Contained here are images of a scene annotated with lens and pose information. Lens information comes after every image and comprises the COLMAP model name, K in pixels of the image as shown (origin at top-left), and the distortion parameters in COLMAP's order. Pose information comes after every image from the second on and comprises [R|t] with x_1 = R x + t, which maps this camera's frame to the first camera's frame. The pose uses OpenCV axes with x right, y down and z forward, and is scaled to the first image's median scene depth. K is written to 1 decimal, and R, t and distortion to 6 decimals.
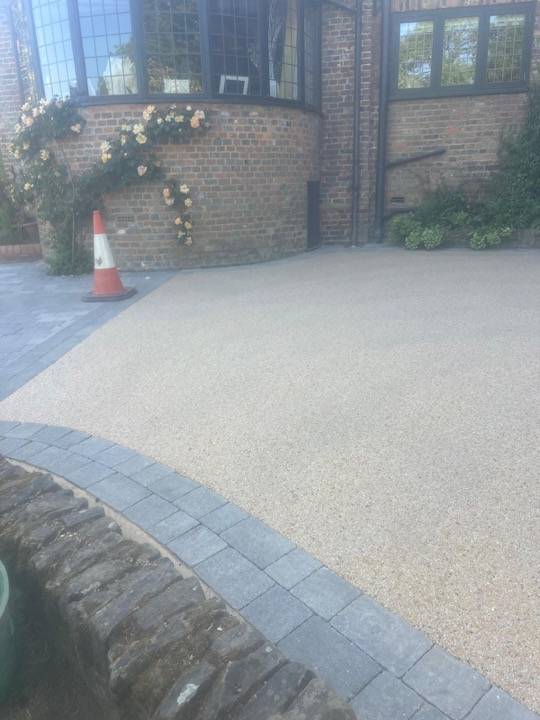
lens RADIAL K [[538.2, 0, 270.0], [0, 538.2, 360.0], [0, 0, 1]] dist [0.047168, -0.053934]
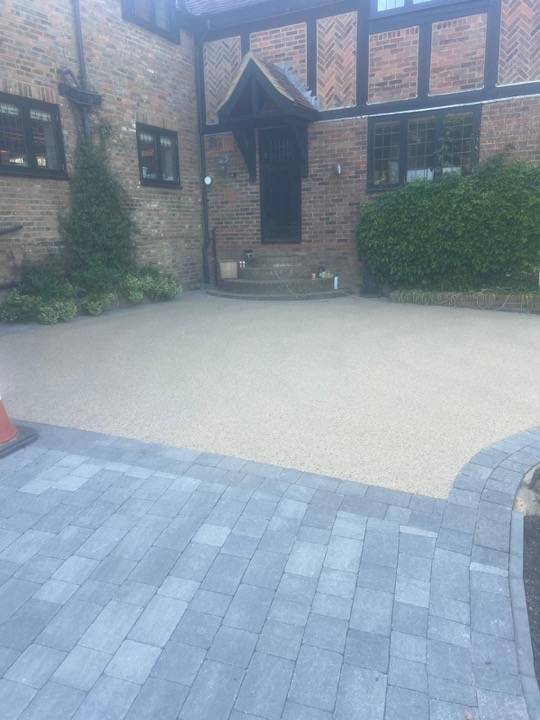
lens RADIAL K [[538.2, 0, 270.0], [0, 538.2, 360.0], [0, 0, 1]] dist [0.047168, -0.053934]
pose [[0.273312, -0.206101, 0.939587, -0.557677], [0.313062, 0.942658, 0.115709, -0.128310], [-0.909556, 0.262524, 0.322162, 0.328145]]
